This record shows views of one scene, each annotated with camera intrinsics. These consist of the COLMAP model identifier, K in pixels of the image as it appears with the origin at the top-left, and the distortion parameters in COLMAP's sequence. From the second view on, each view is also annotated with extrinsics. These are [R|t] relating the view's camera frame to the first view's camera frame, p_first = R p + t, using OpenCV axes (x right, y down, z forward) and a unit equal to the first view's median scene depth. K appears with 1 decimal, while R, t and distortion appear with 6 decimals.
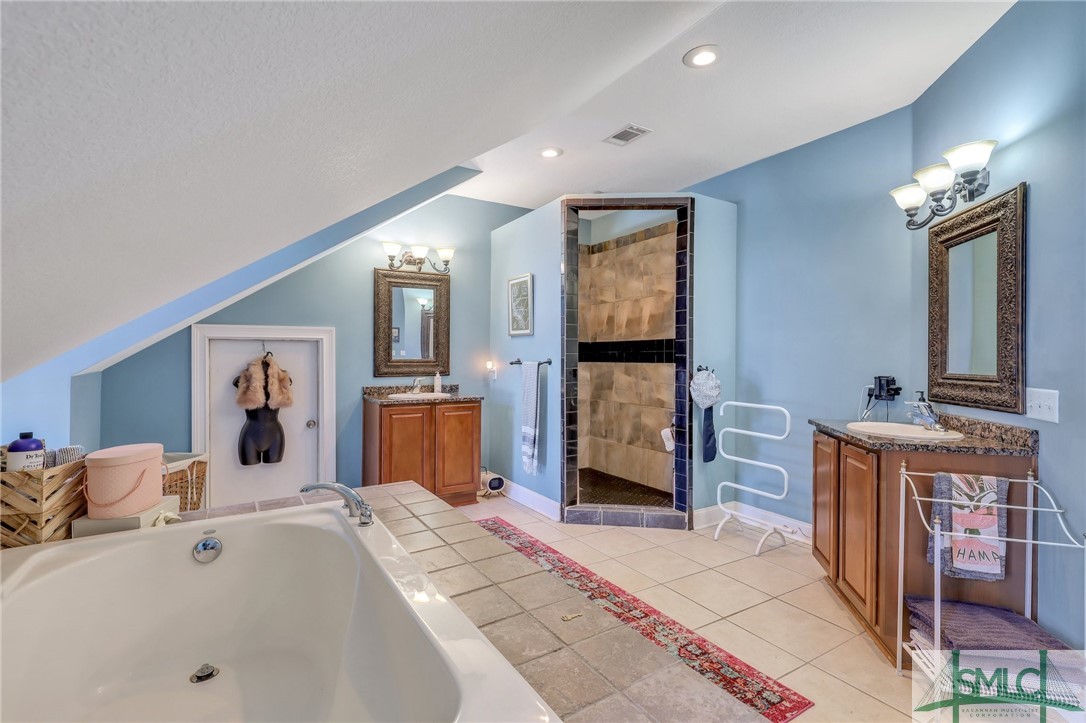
lens RADIAL K [[498.5, 0, 542.8], [0, 498.5, 356.3], [0, 0, 1]] dist [0.002623, -0.000156]
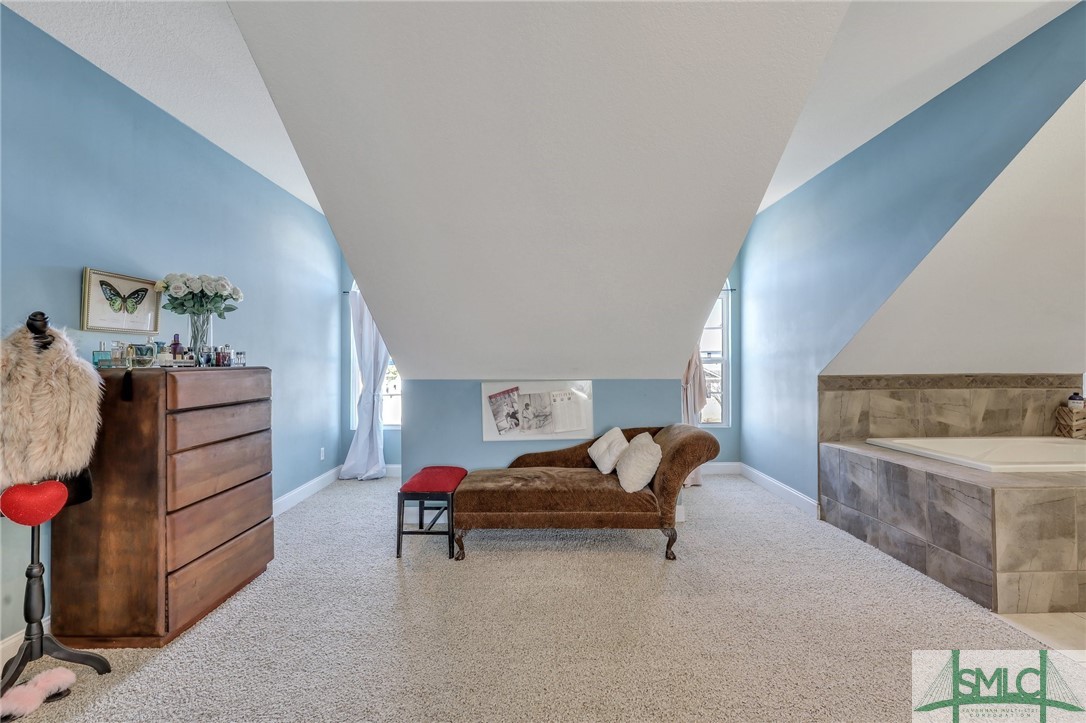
lens RADIAL K [[498.5, 0, 540.8], [0, 498.5, 361.4], [0, 0, 1]] dist [0.002623, -0.000156]
pose [[-0.523678, -0.003745, -0.851908, 1.032450], [0.006072, 0.999949, -0.008128, 0.003655], [0.851895, -0.009429, -0.523628, 0.035902]]
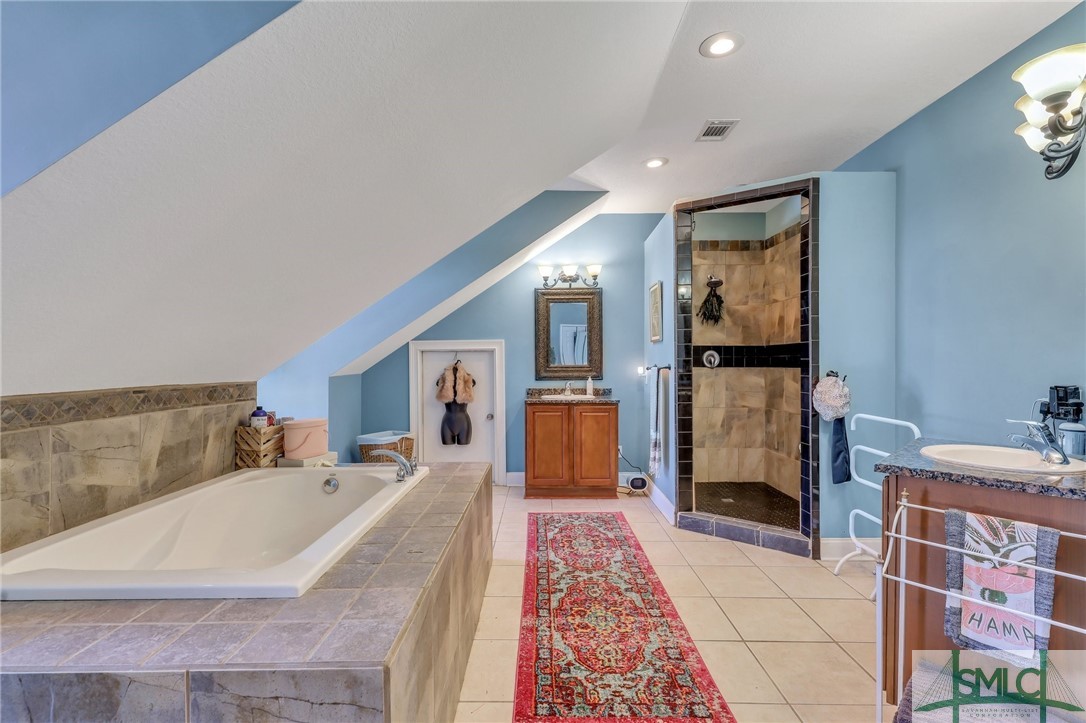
lens RADIAL K [[498.5, 0, 543.5], [0, 498.5, 363.4], [0, 0, 1]] dist [0.002623, -0.000156]
pose [[0.844839, -0.006767, -0.534978, 0.361489], [0.007958, 0.999968, -0.000082, 0.001813], [0.534962, -0.004188, 0.844866, 0.009373]]
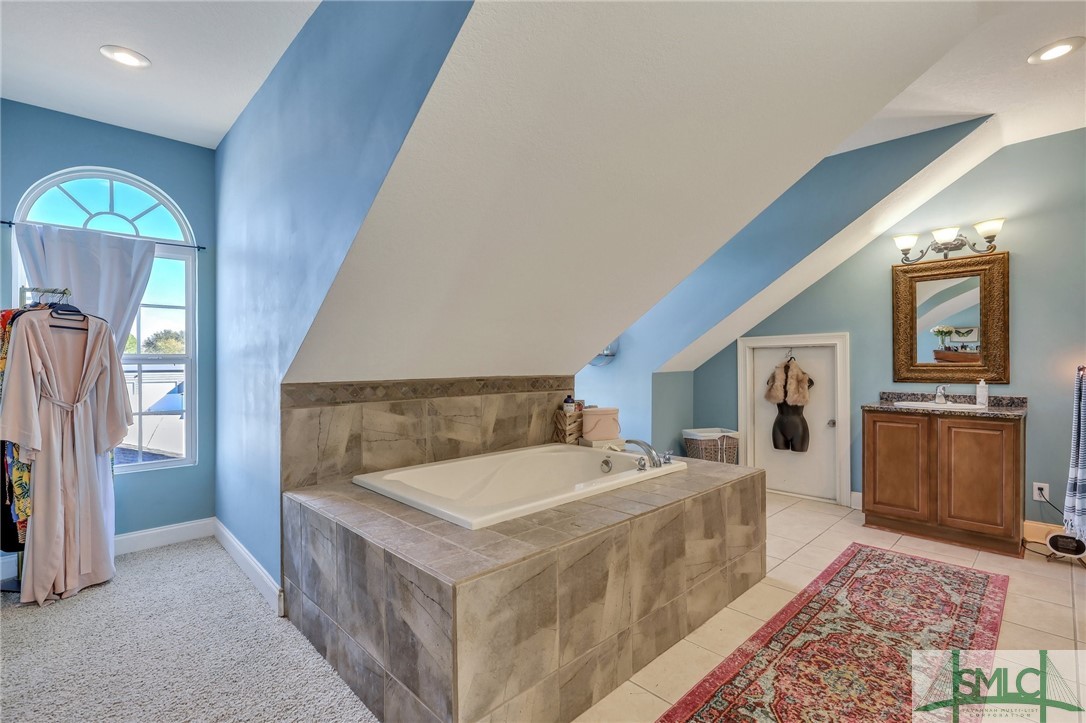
lens RADIAL K [[498.5, 0, 545.1], [0, 498.5, 364.7], [0, 0, 1]] dist [0.002623, -0.000156]
pose [[0.201326, 0.000464, -0.979524, 0.521543], [0.005739, 0.999982, 0.001653, 0.004204], [0.979508, -0.005954, 0.201320, 0.194399]]
